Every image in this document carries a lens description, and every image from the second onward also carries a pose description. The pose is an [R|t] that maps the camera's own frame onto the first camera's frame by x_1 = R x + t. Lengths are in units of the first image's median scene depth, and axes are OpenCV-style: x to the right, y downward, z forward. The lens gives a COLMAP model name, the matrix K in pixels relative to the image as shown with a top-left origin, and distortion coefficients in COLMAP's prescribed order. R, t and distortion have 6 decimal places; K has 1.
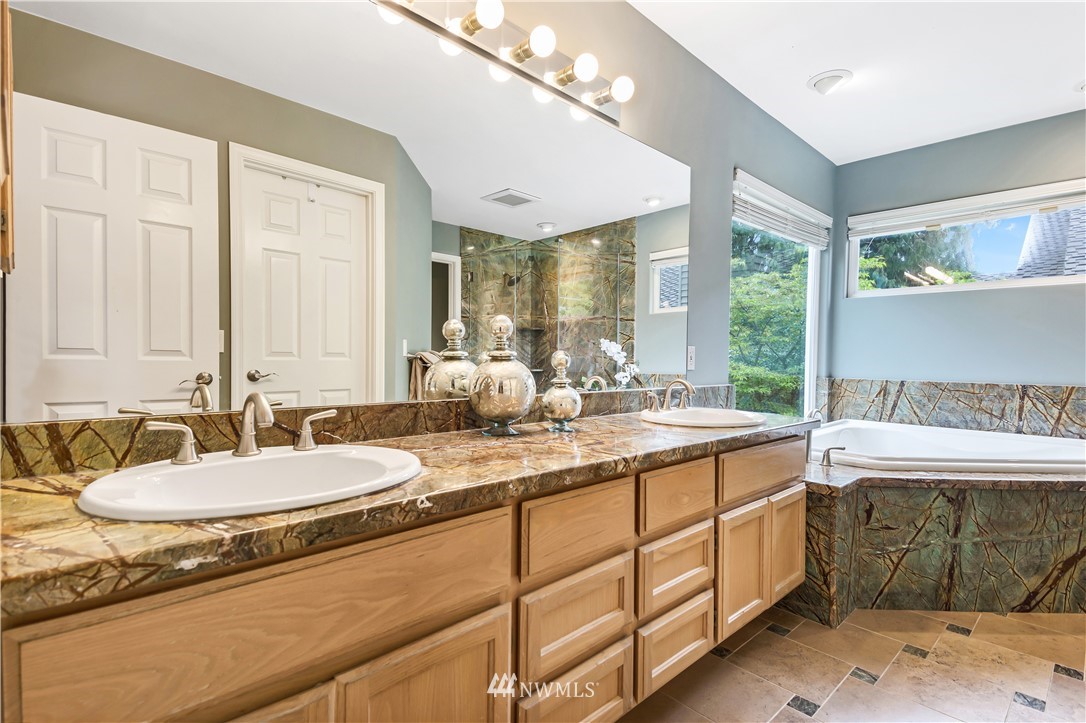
lens RADIAL K [[535.9, 0, 537.1], [0, 535.9, 362.4], [0, 0, 1]] dist [0.026859, -0.019422]
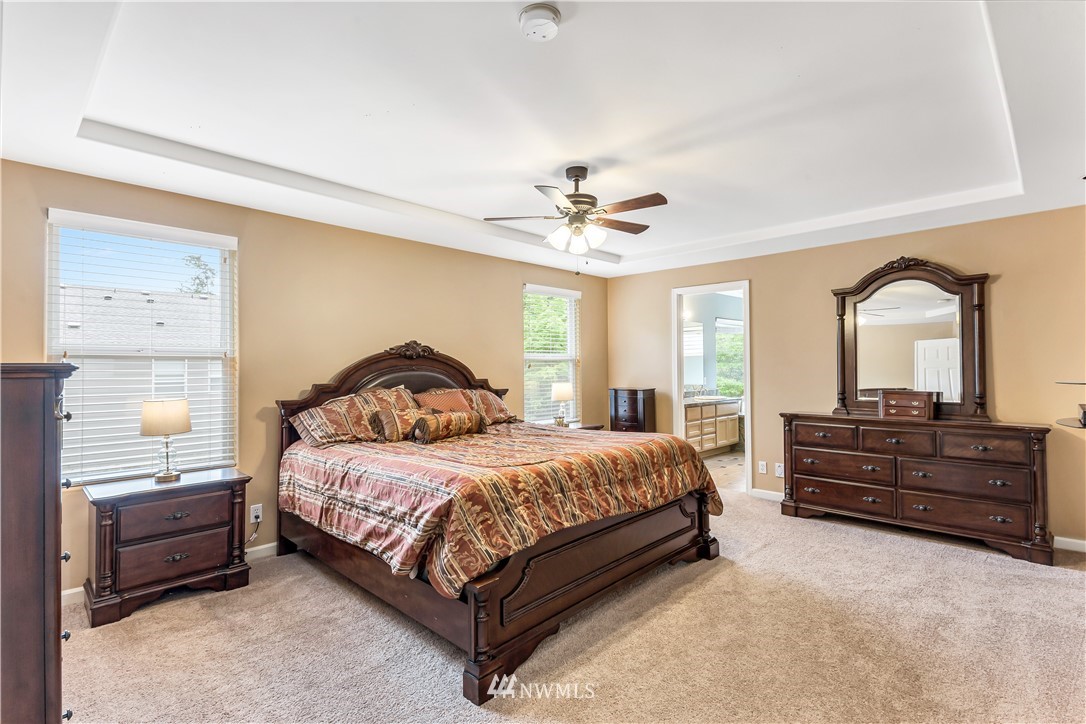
lens RADIAL K [[535.9, 0, 537.1], [0, 535.9, 362.9], [0, 0, 1]] dist [0.026859, -0.019422]
pose [[0.999246, -0.020991, 0.032658, -1.169643], [0.021544, 0.999628, -0.016698, -0.118964], [-0.032295, 0.017389, 0.999327, -3.110067]]
